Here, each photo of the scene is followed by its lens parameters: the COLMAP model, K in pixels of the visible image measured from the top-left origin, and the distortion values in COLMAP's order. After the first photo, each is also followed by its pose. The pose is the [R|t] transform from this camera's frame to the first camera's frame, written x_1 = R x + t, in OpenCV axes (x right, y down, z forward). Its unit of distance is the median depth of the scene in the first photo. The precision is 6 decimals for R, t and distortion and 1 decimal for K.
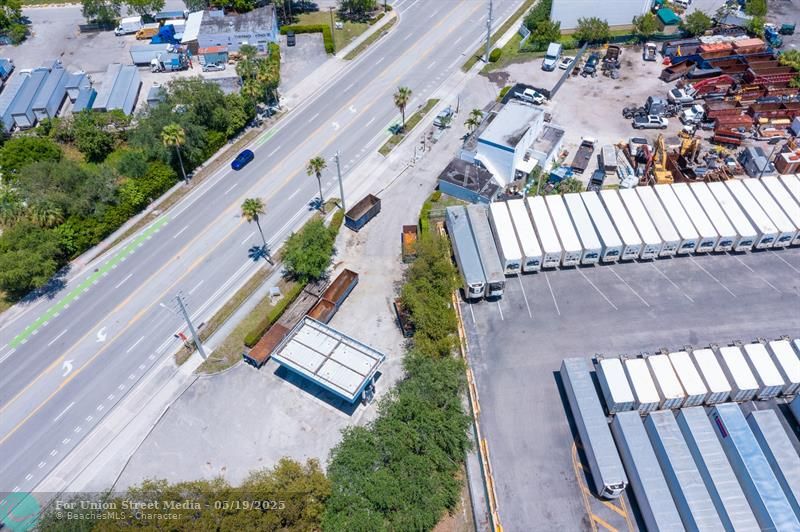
lens RADIAL K [[631.5, 0, 400.0], [0, 631.5, 266.0], [0, 0, 1]] dist [-0.014184, 0.004566]
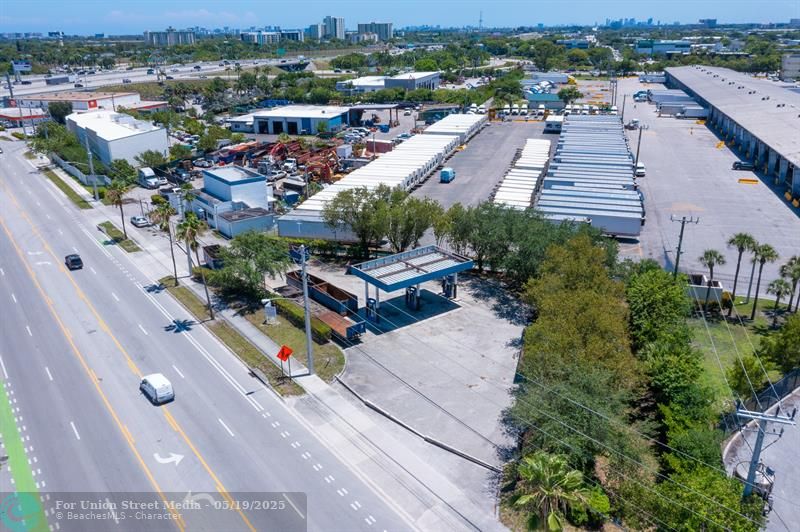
lens RADIAL K [[631.5, 0, 400.0], [0, 631.5, 266.0], [0, 0, 1]] dist [-0.014184, 0.004566]
pose [[0.379657, -0.302888, 0.874139, -0.750925], [0.681449, 0.730612, -0.042812, 0.134857], [-0.625689, 0.611935, 0.483785, 0.437698]]
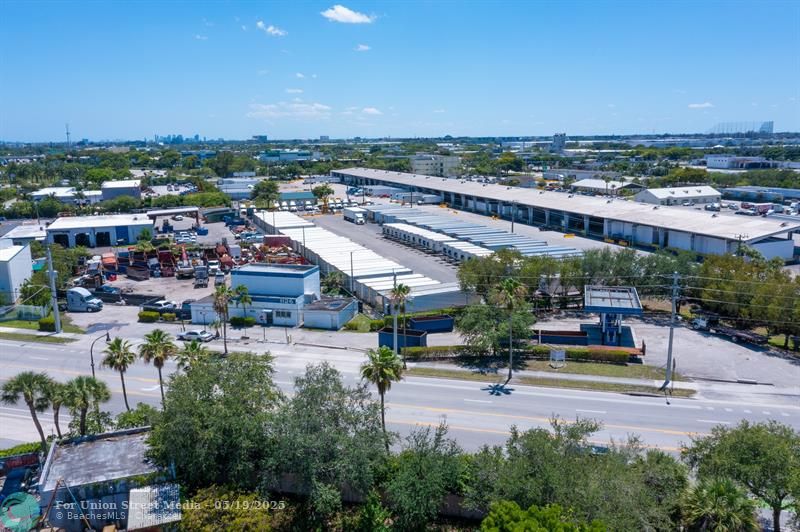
lens RADIAL K [[625.4, 0, 398.8], [0, 625.4, 291.9], [0, 0, 1]] dist [-0.026798, 0.003467]
pose [[-0.274252, -0.197204, 0.941221, -0.867836], [0.717048, 0.610256, 0.336793, -0.428003], [-0.640802, 0.767267, -0.025959, 1.006423]]
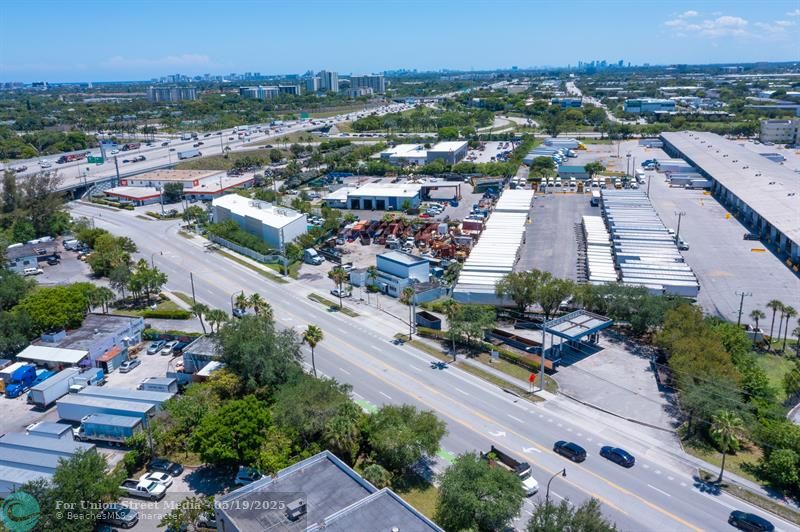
lens RADIAL K [[636.7, 0, 400.0], [0, 636.7, 266.0], [0, 0, 1]] dist [-0.007800, 0.000857]
pose [[0.345533, -0.254446, 0.903252, -1.291712], [0.700011, 0.710933, -0.067515, -0.123380], [-0.624973, 0.655615, 0.423766, 0.408762]]
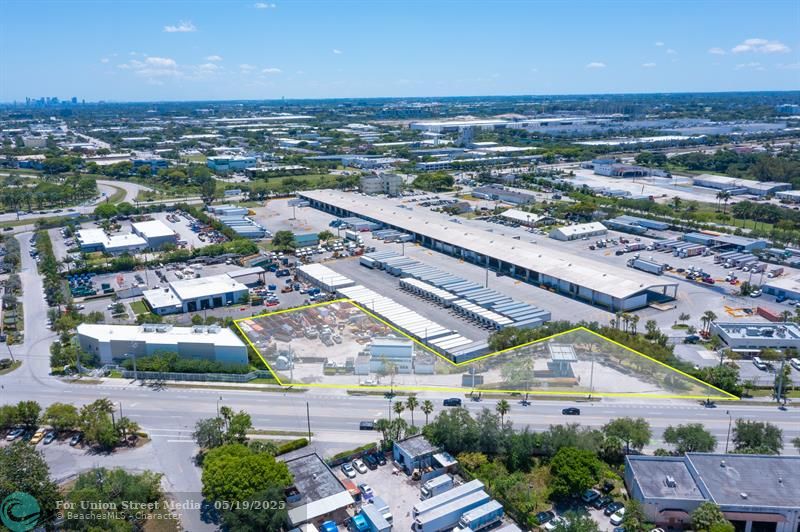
lens RADIAL K [[631.5, 0, 400.0], [0, 631.5, 266.0], [0, 0, 1]] dist [-0.014184, 0.004566]
pose [[-0.429366, -0.201117, 0.880453, -1.582245], [0.678973, 0.570951, 0.461530, -1.322299], [-0.595517, 0.795969, -0.108594, 1.095805]]
